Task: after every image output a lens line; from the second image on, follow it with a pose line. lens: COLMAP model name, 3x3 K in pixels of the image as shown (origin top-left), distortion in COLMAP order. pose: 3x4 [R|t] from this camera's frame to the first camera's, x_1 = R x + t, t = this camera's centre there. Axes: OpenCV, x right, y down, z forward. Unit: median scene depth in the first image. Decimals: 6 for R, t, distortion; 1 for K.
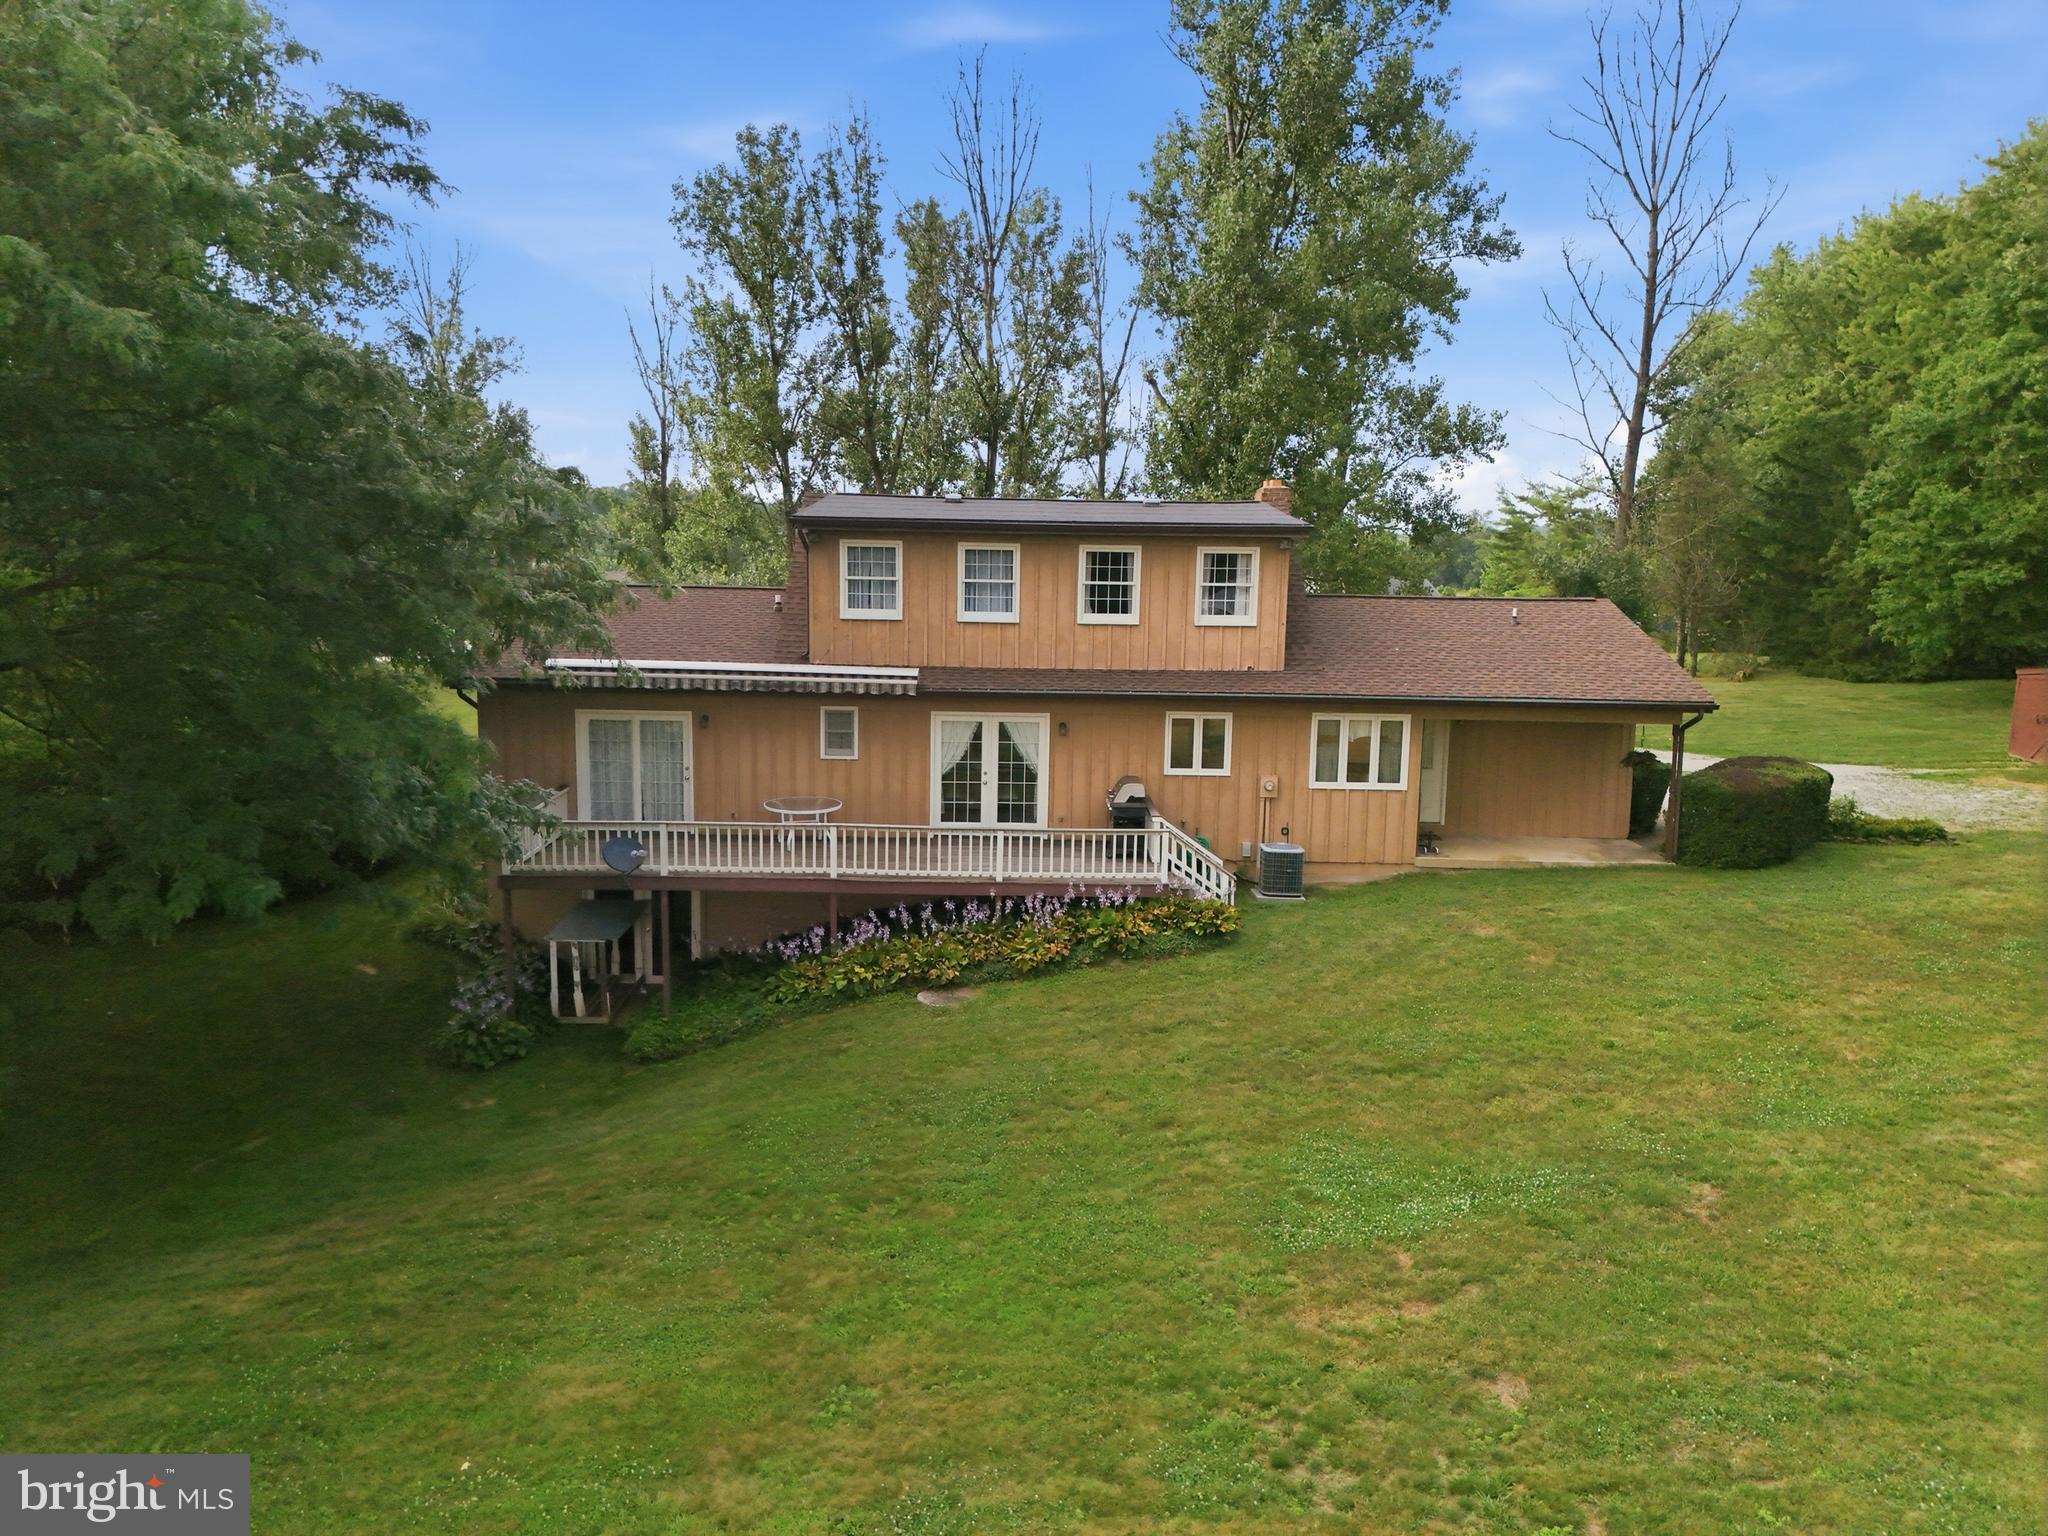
lens RADIAL K [[1528.8, 0, 1017.1], [0, 1528.8, 782.1], [0, 0, 1]] dist [0.027220, -0.014712]
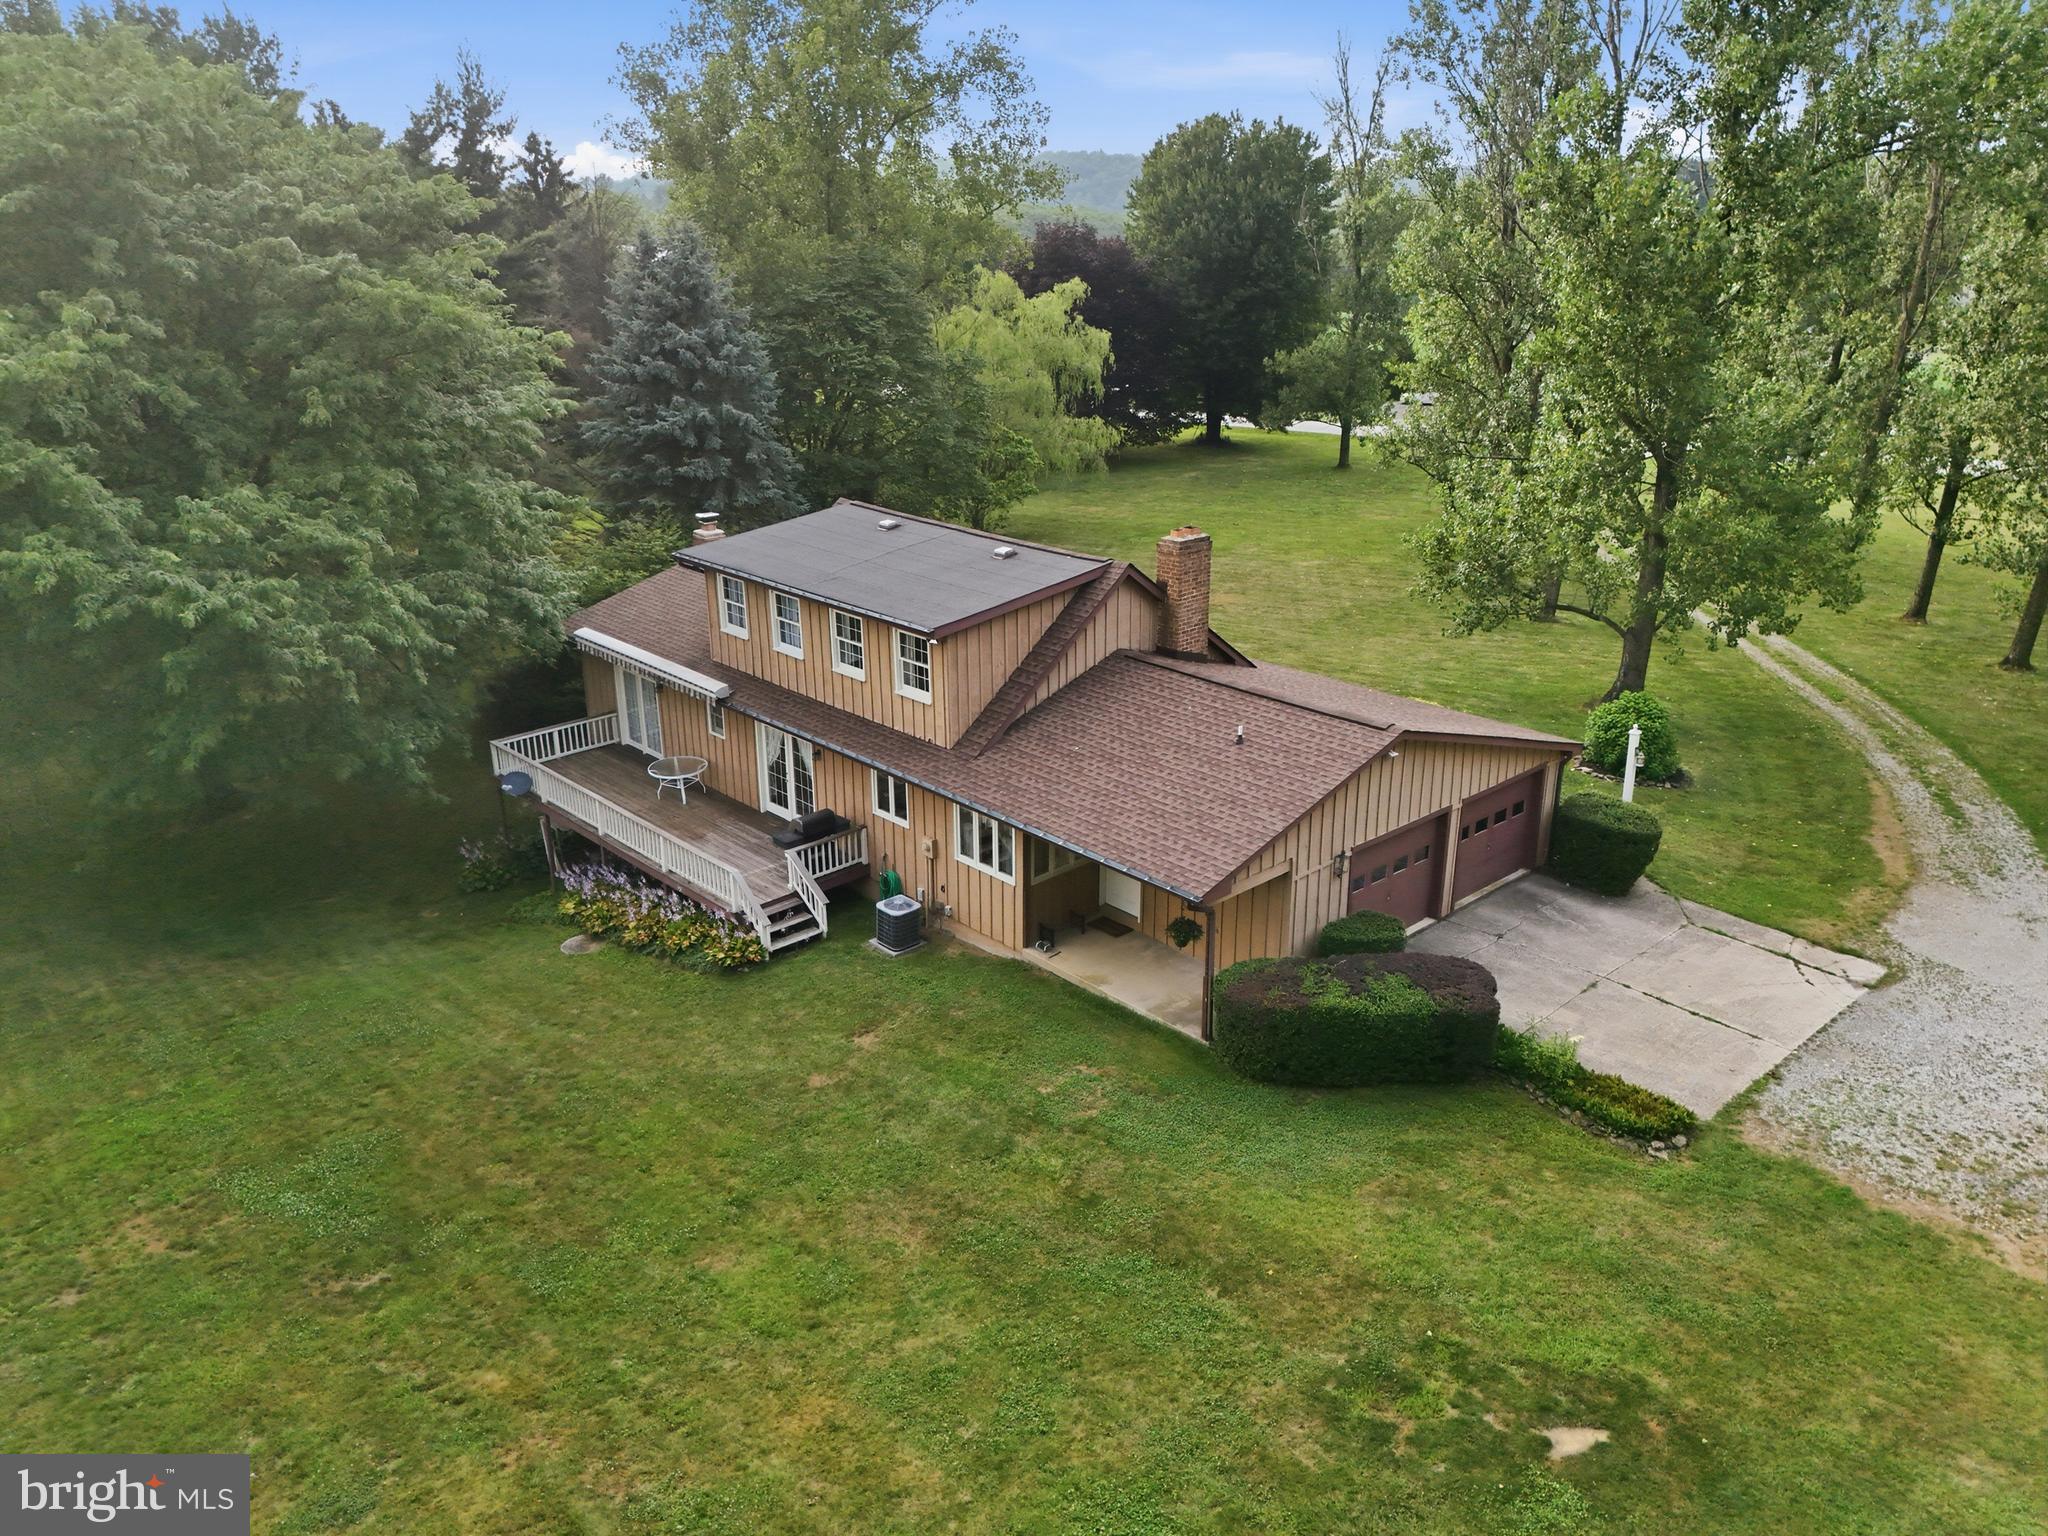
lens RADIAL K [[1528.8, 0, 1017.1], [0, 1528.8, 782.1], [0, 0, 1]] dist [0.027220, -0.014712]
pose [[0.673220, 0.246626, -0.697101, 0.974726], [-0.096071, 0.963922, 0.248244, -0.326079], [0.733175, -0.100151, 0.672625, 0.302062]]
